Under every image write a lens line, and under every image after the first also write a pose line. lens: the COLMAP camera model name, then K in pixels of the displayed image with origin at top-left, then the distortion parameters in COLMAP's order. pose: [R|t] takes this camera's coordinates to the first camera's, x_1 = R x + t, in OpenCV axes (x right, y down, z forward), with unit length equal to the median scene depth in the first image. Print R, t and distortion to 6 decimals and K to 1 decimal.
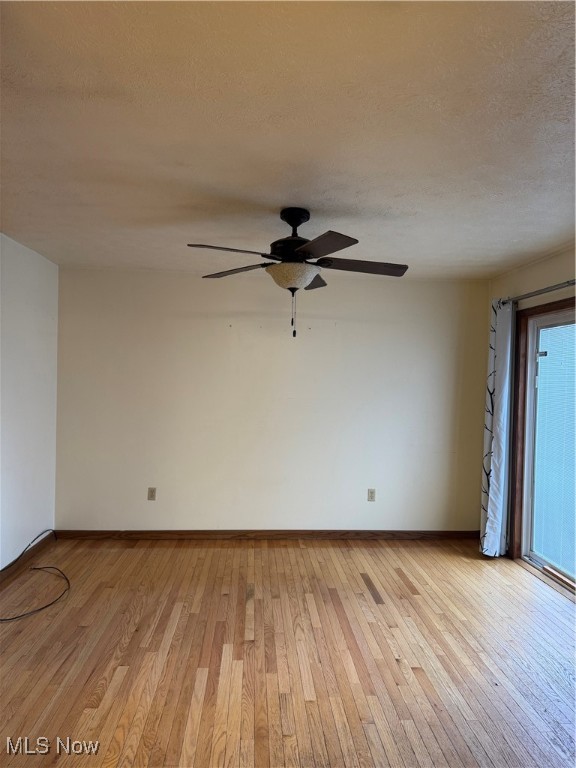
lens RADIAL K [[543.4, 0, 288.0], [0, 543.4, 384.0], [0, 0, 1]] dist [0.046461, -0.054353]
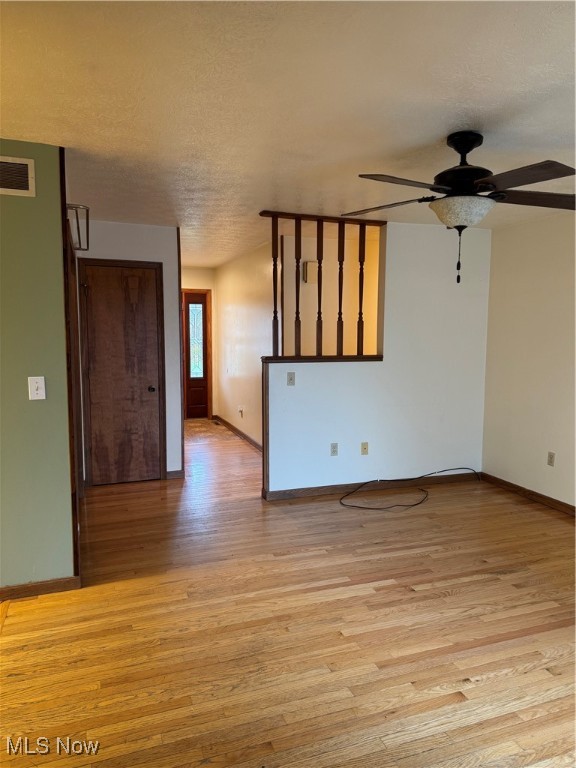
lens RADIAL K [[543.4, 0, 288.0], [0, 543.4, 384.0], [0, 0, 1]] dist [0.046461, -0.054353]
pose [[0.286465, 0.080572, -0.954697, 0.792805], [-0.013129, 0.996694, 0.080177, 0.009205], [0.958001, -0.010434, 0.286576, 0.482178]]
